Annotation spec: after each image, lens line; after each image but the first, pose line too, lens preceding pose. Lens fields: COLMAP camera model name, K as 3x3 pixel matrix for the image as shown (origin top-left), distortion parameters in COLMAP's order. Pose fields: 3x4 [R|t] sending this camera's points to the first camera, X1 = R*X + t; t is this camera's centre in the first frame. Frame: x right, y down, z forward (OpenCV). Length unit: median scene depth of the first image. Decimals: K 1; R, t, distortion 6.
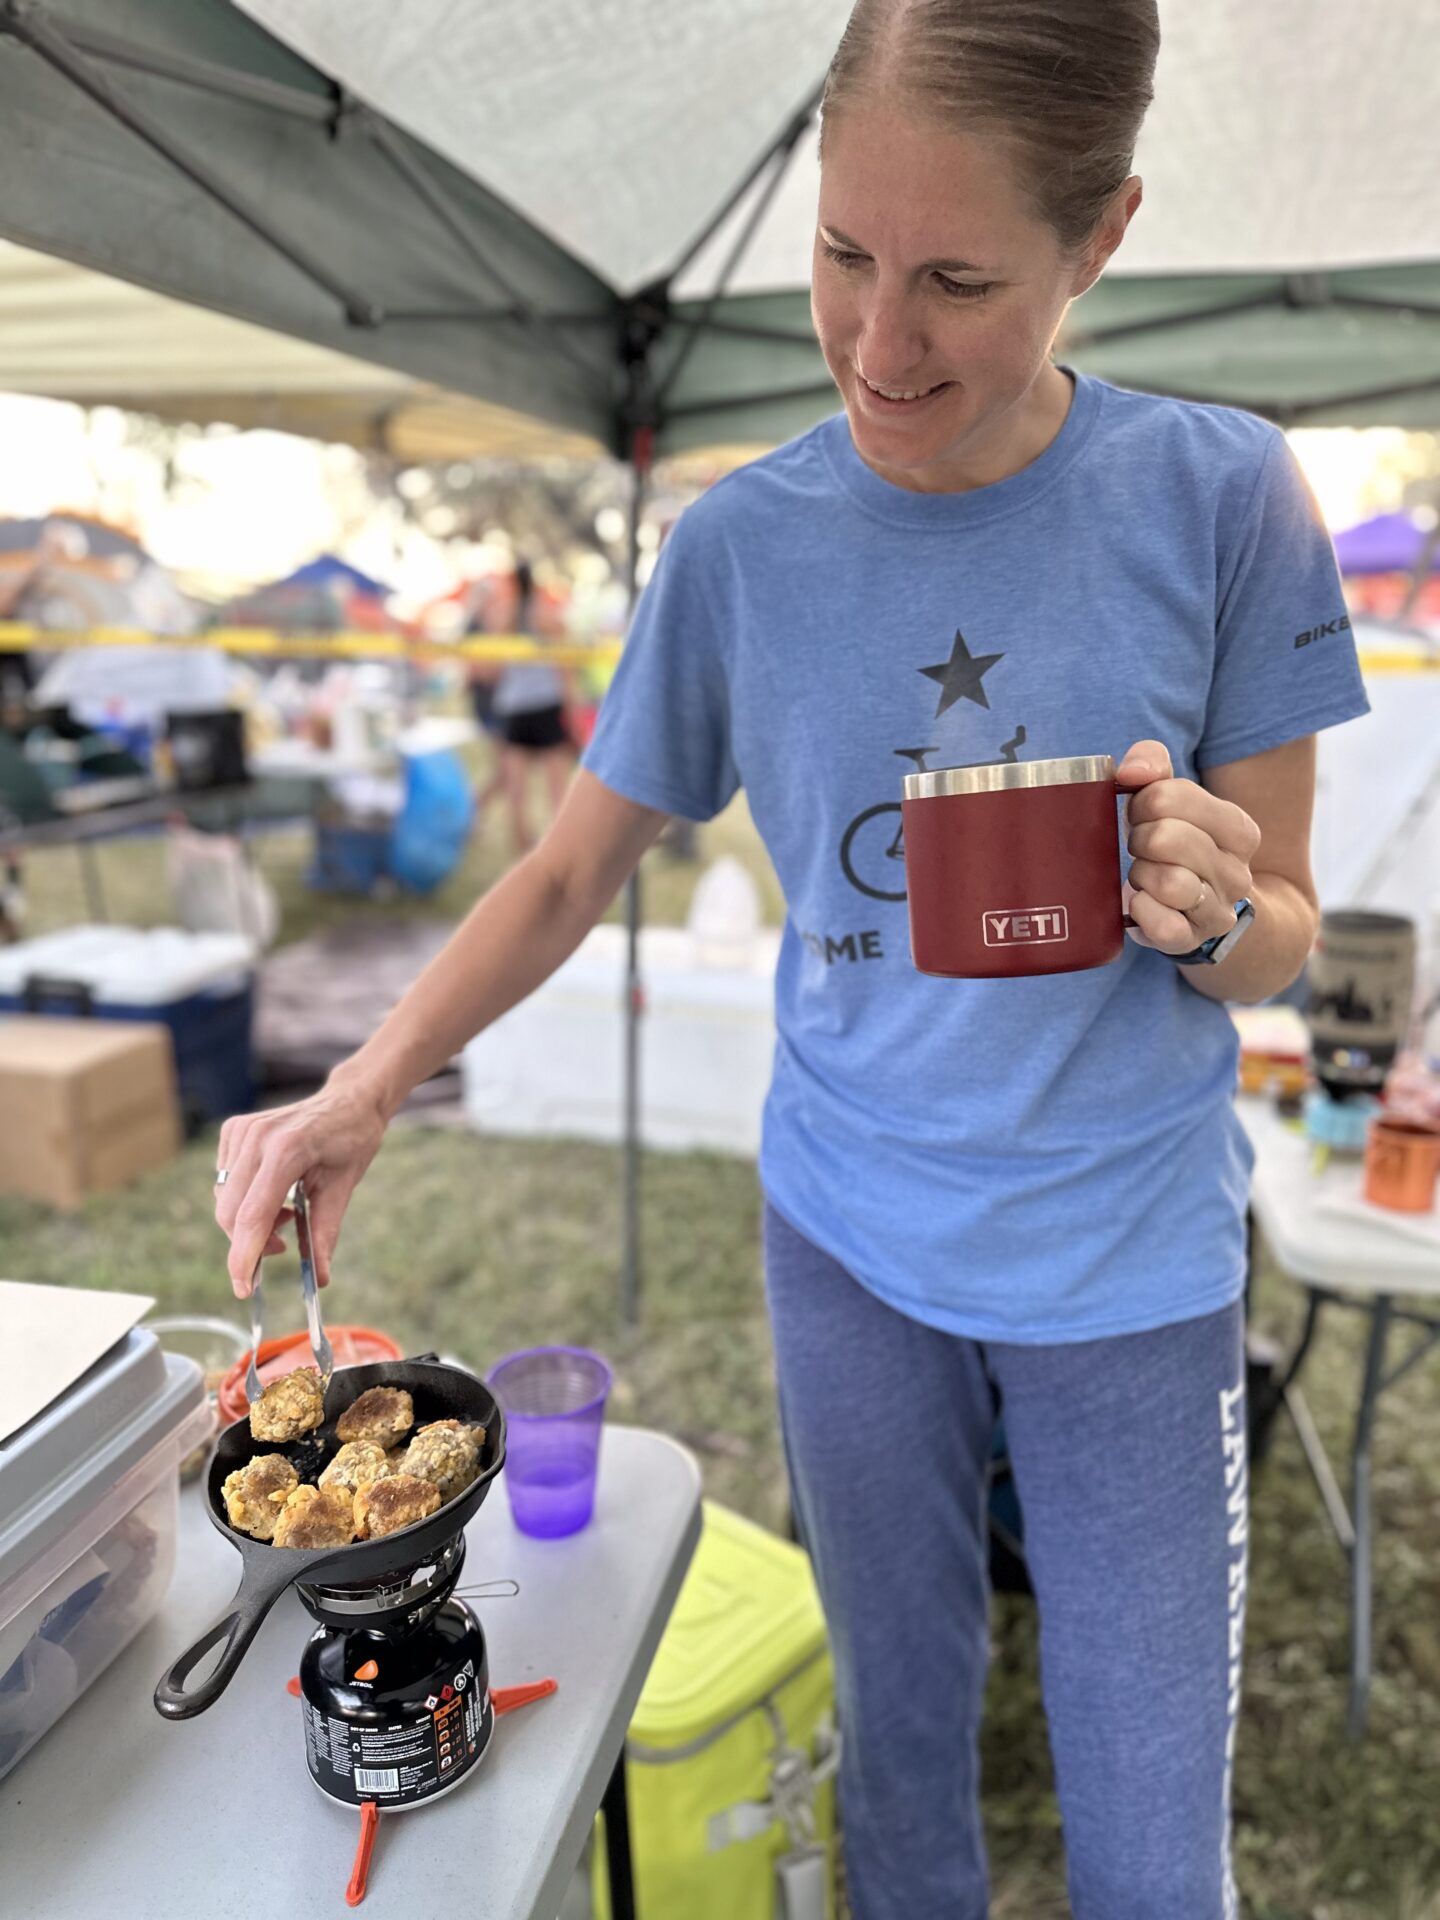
lens RADIAL K [[1367.8, 0, 724.1], [0, 1367.8, 974.9], [0, 0, 1]] dist [0.017712, -0.042524]
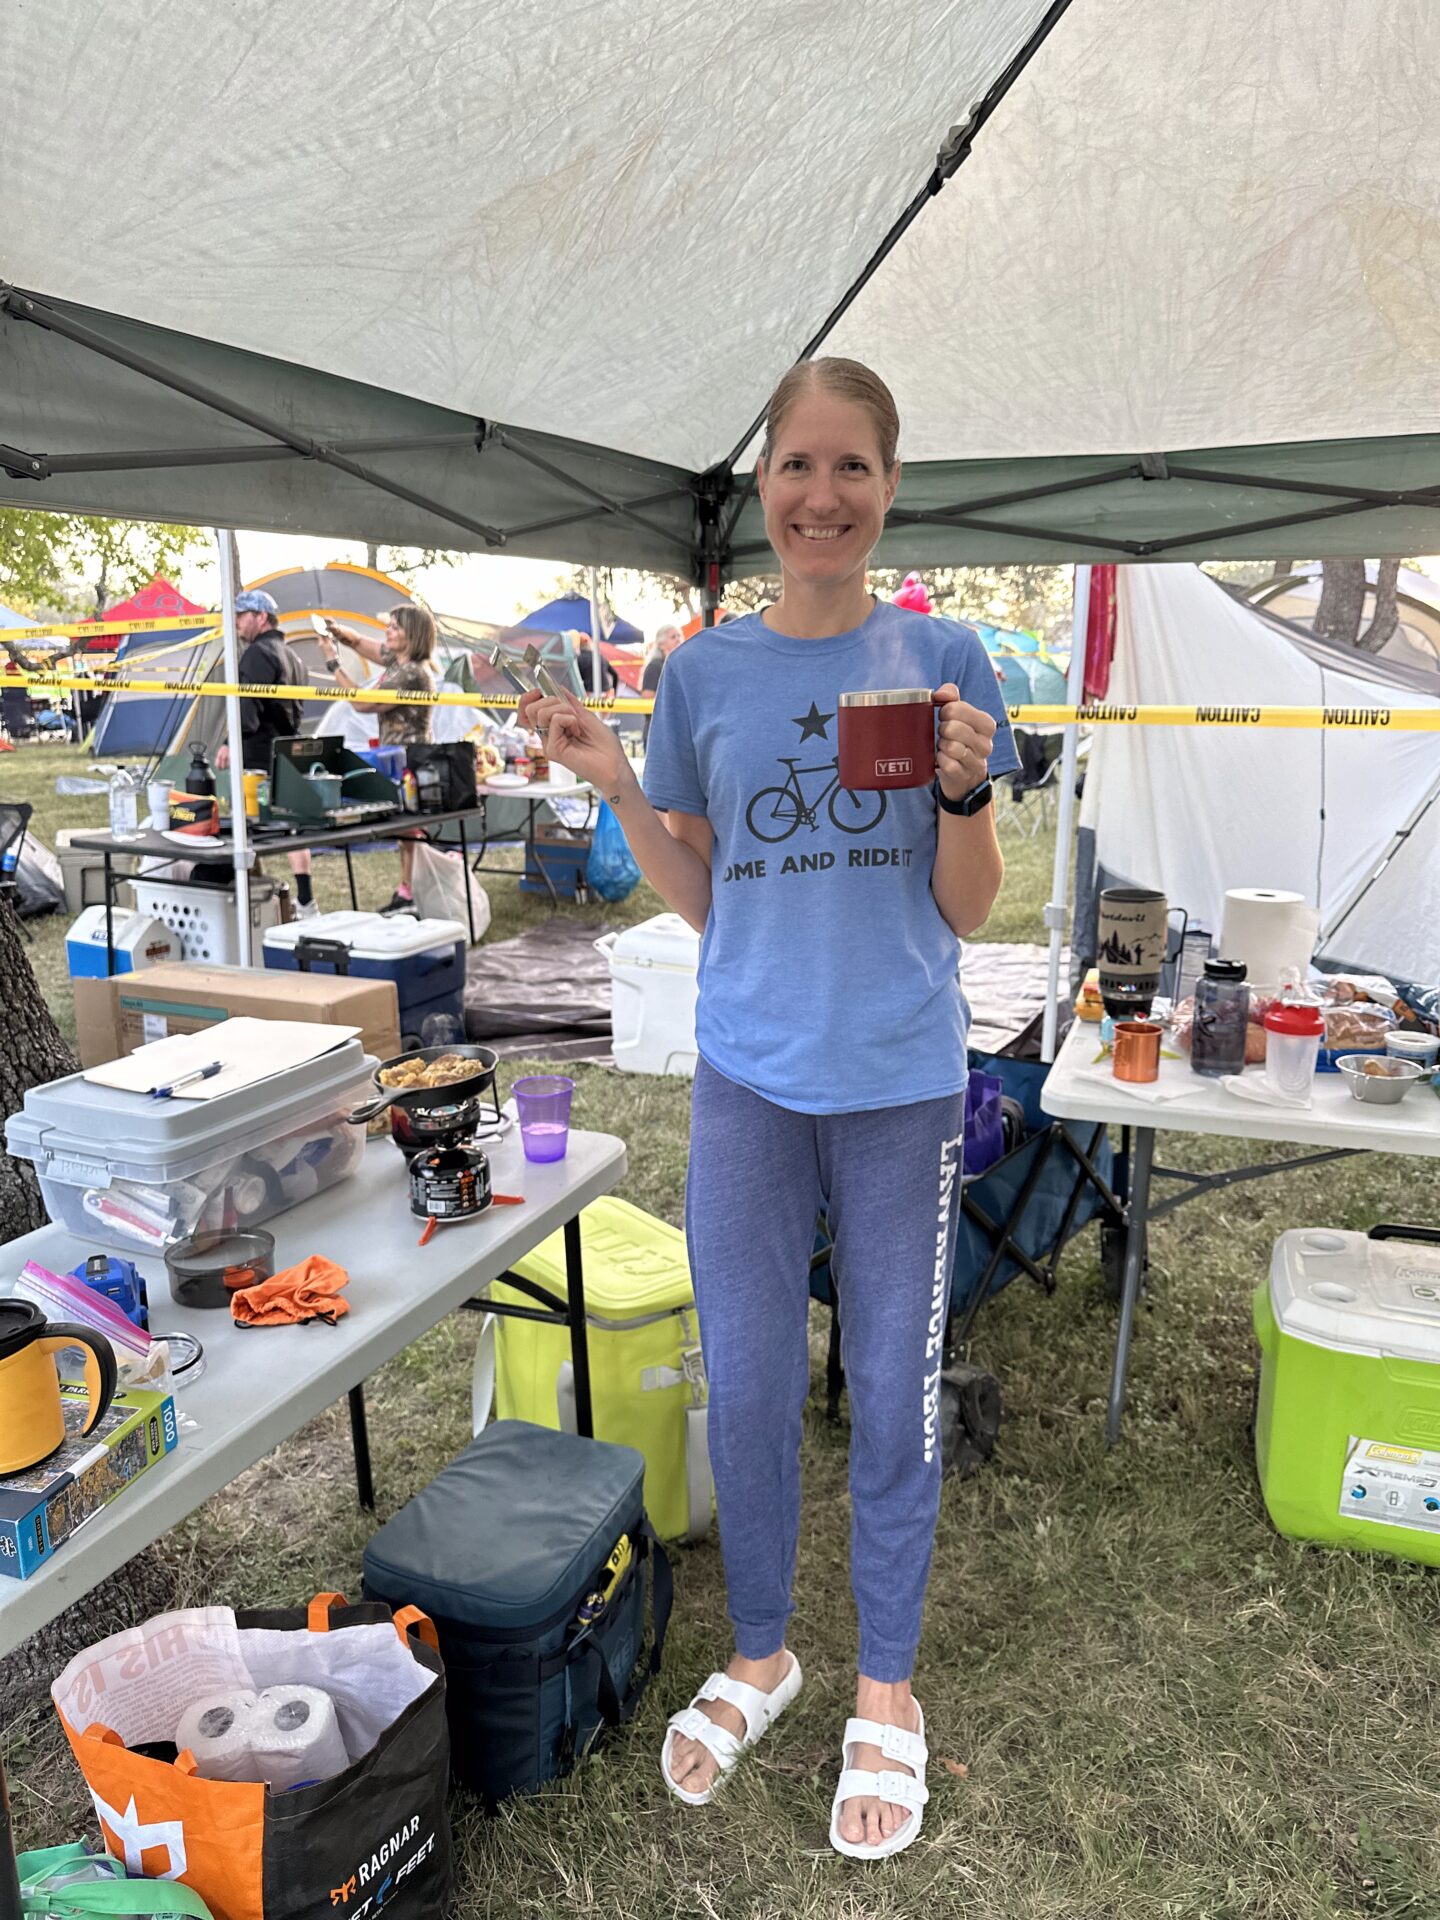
lens RADIAL K [[1332.3, 0, 720.0], [0, 1332.3, 960.0], [0, 0, 1]] dist [0.078439, 0.000103]
pose [[0.986114, 0.032276, -0.162903, 0.211597], [-0.037307, 0.998914, -0.027918, 0.072699], [0.161825, 0.033608, 0.986247, -0.436384]]
